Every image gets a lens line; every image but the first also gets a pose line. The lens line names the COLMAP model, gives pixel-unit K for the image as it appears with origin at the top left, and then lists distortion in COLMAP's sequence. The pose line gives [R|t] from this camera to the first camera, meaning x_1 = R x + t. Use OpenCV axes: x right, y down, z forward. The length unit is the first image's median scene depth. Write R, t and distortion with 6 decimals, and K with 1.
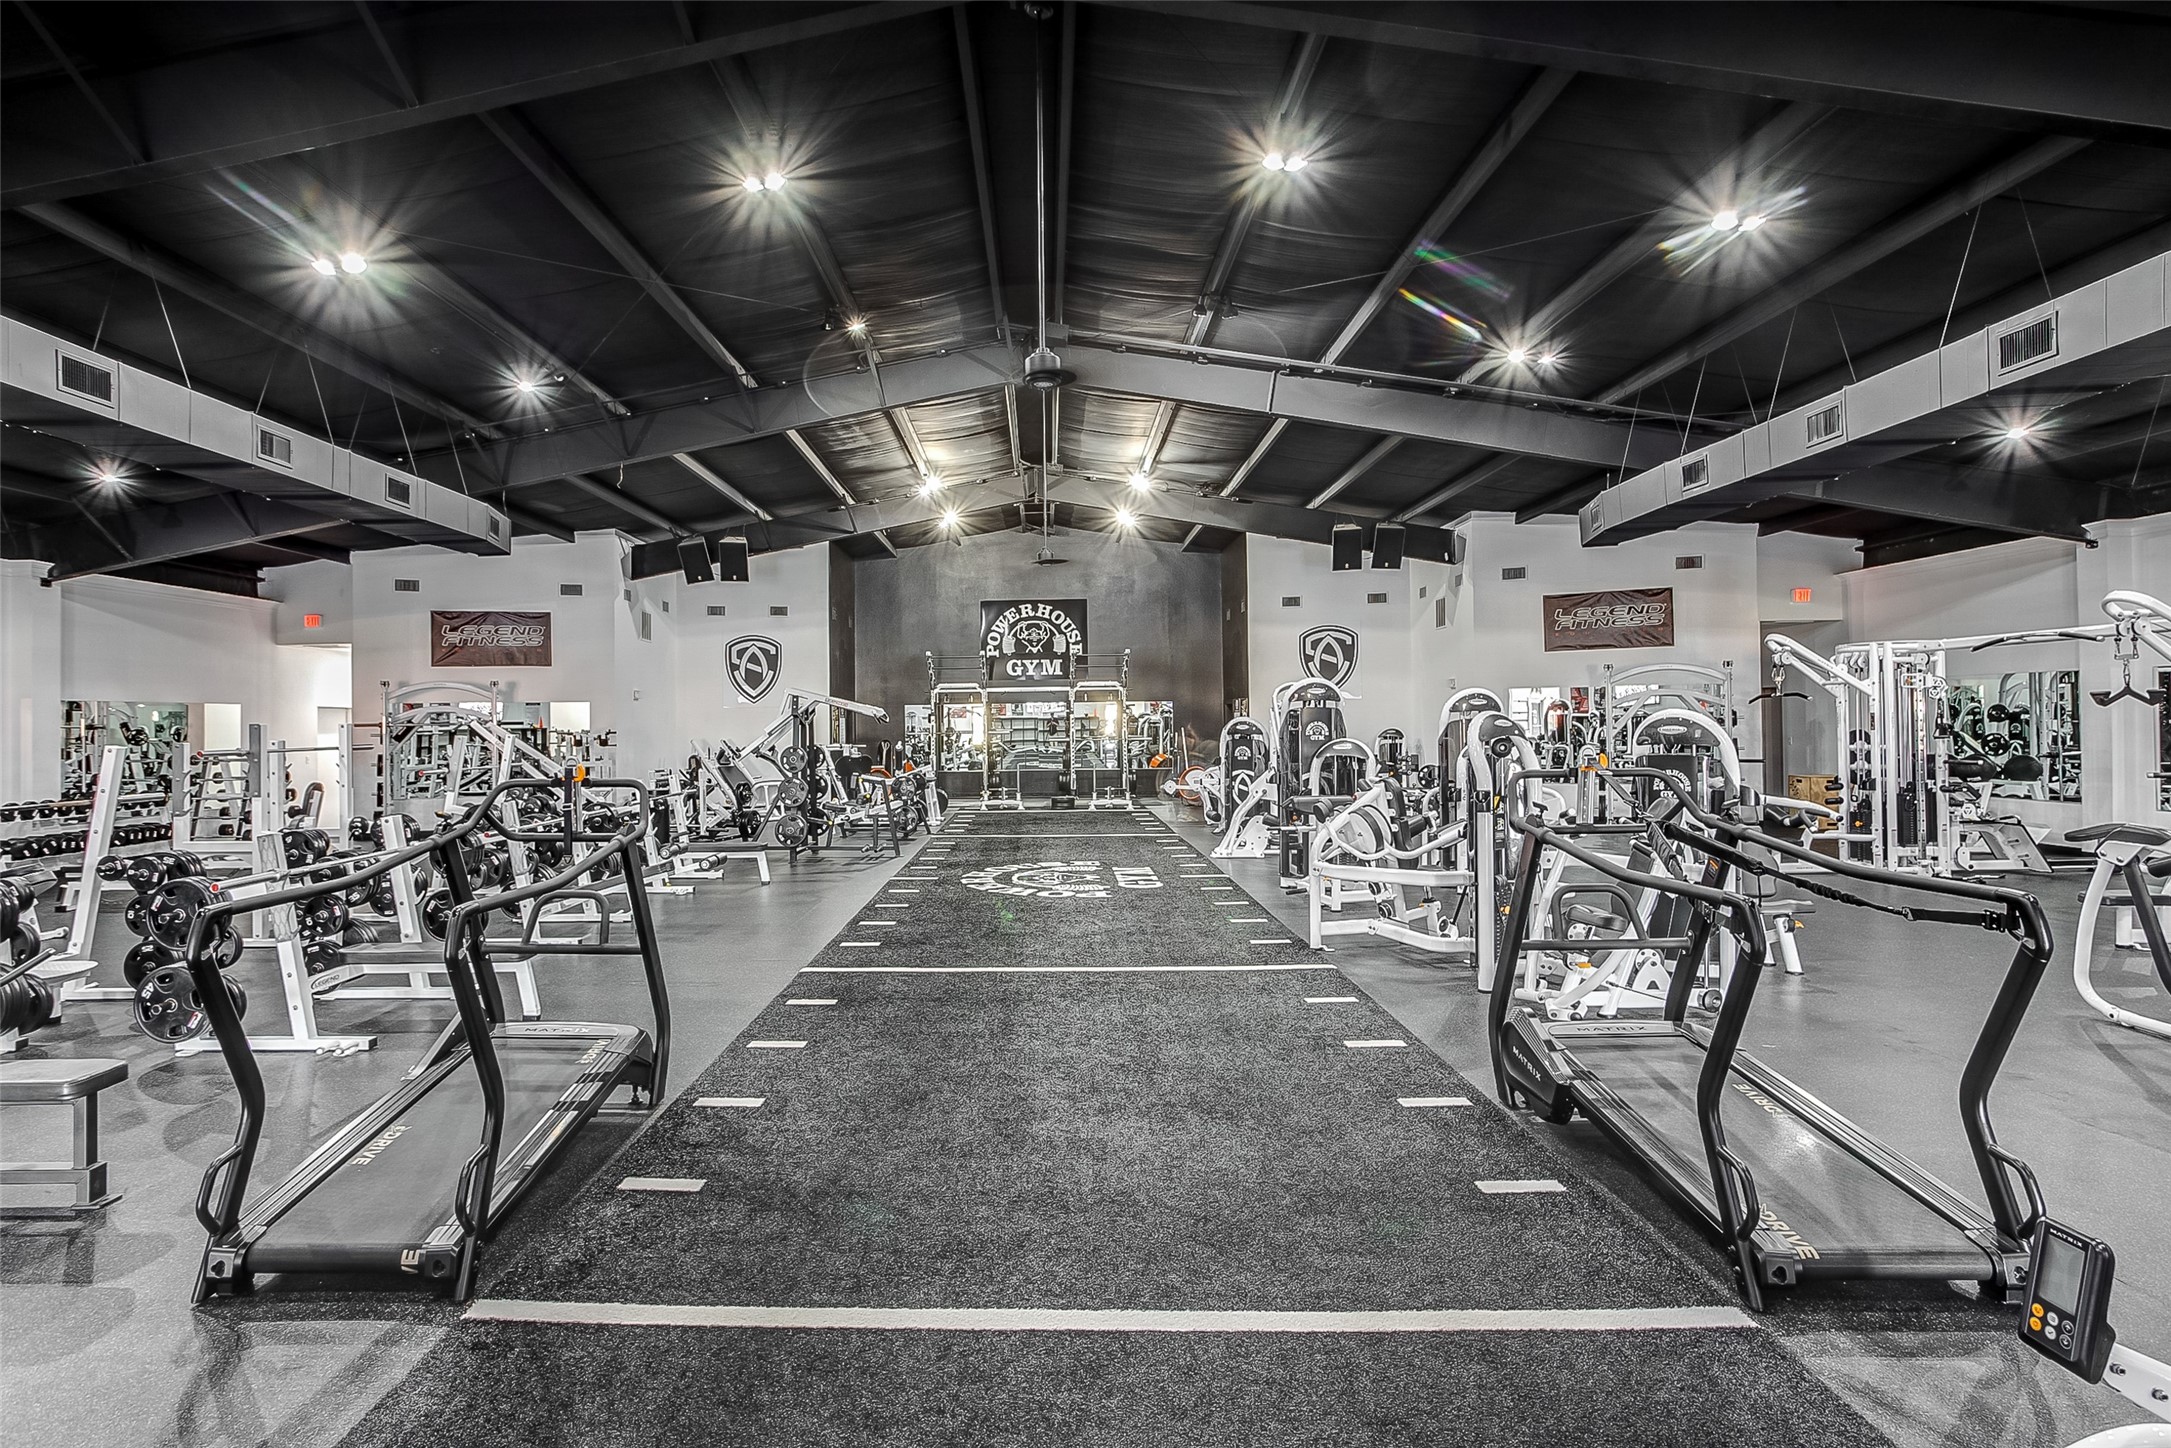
lens RADIAL K [[1092.2, 0, 989.2], [0, 1092.2, 710.2], [0, 0, 1]] dist [-0.018893, 0.001687]
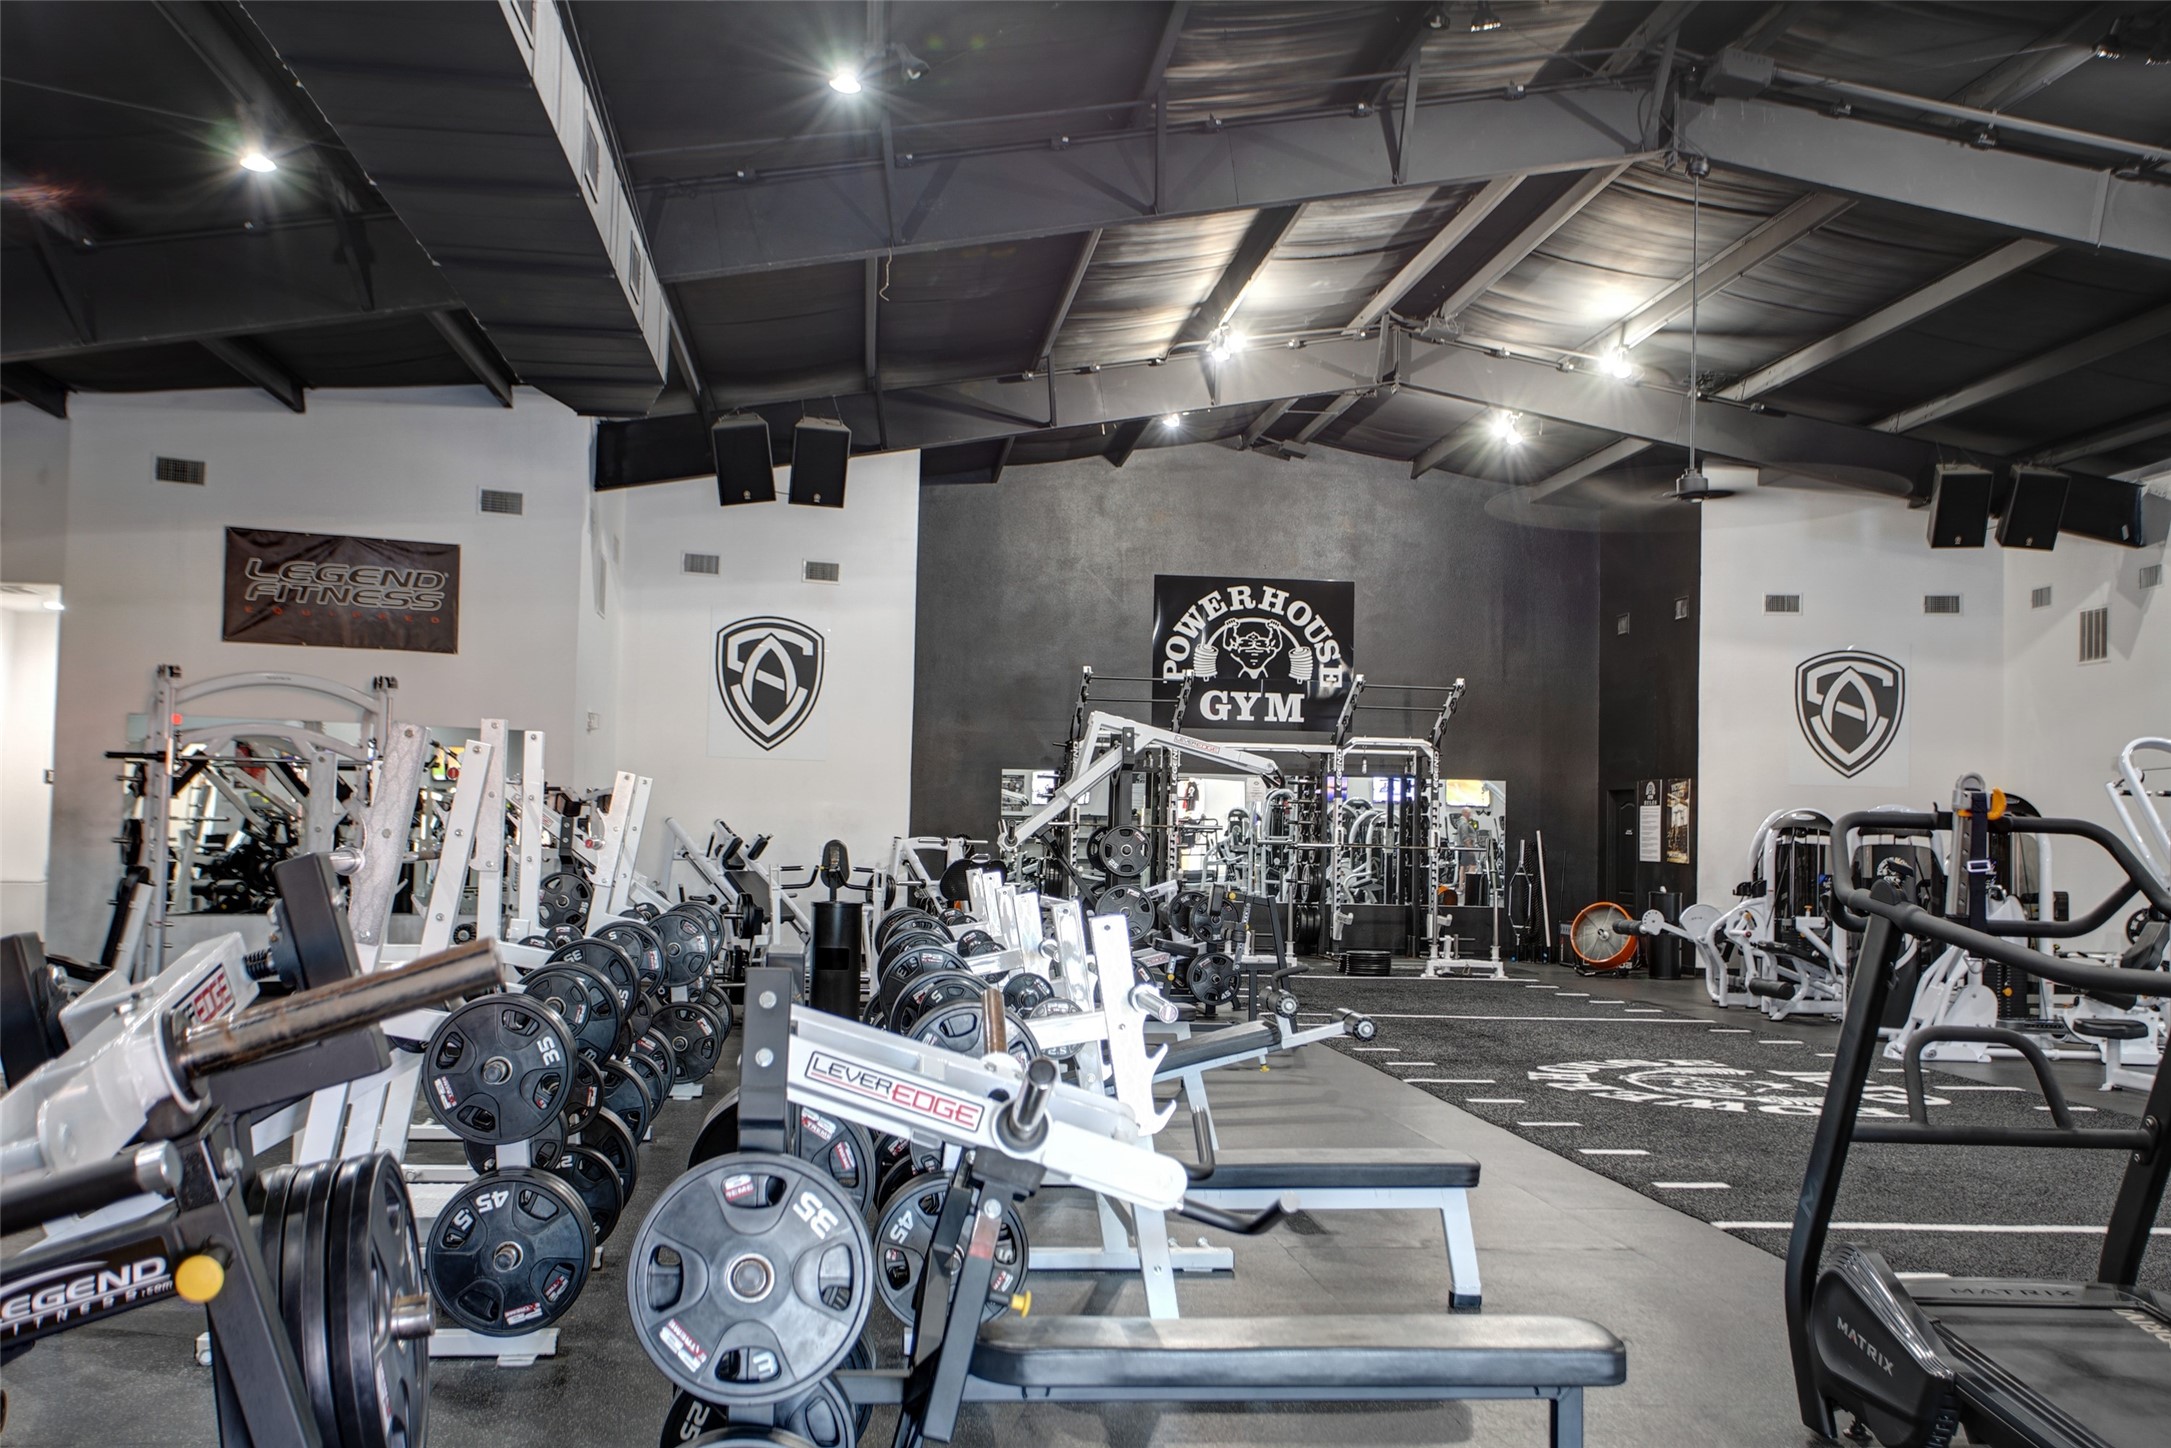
lens RADIAL K [[2120.4, 0, 1076.7], [0, 2120.4, 733.7], [0, 0, 1]] dist [0.035791, 0.000000]
pose [[0.988716, 0.041987, 0.143795, -0.244517], [-0.036825, 0.998585, -0.038375, 0.020646], [-0.145202, 0.032647, 0.988863, 0.009557]]
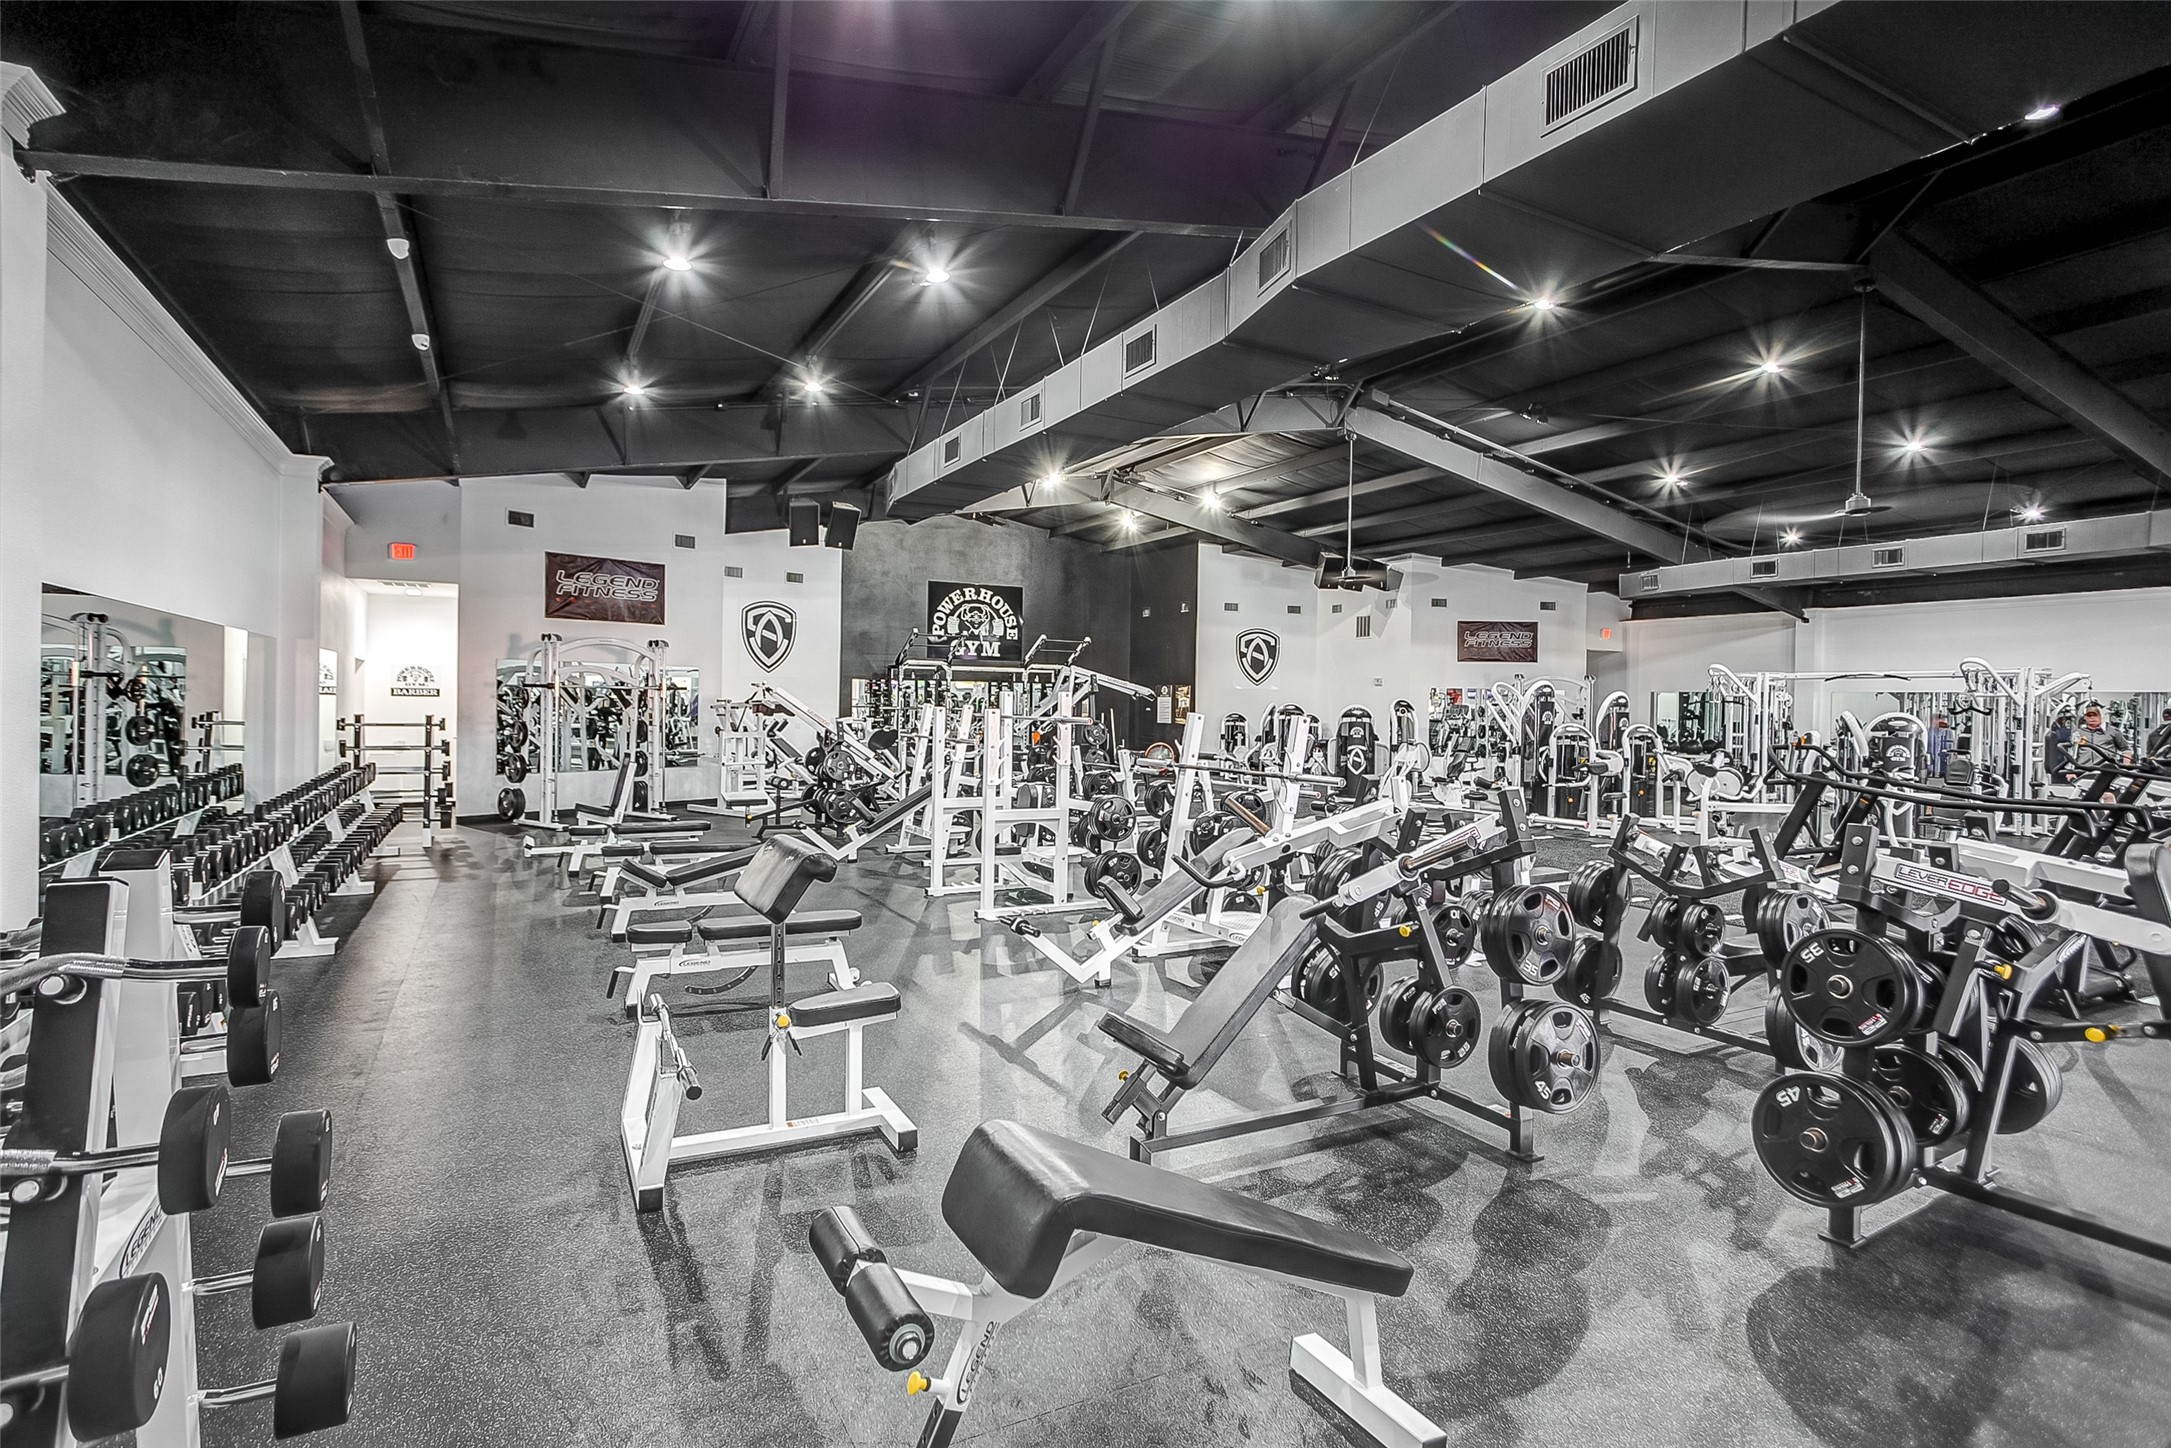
lens RADIAL K [[1092.2, 0, 1104.2], [0, 1092.2, 704.7], [0, 0, 1]] dist [-0.018893, 0.001687]
pose [[0.852636, 0.025772, 0.521869, -0.521168], [-0.033310, 0.999432, 0.005066, 0.007146], [-0.521443, -0.021703, 0.853010, 0.050248]]
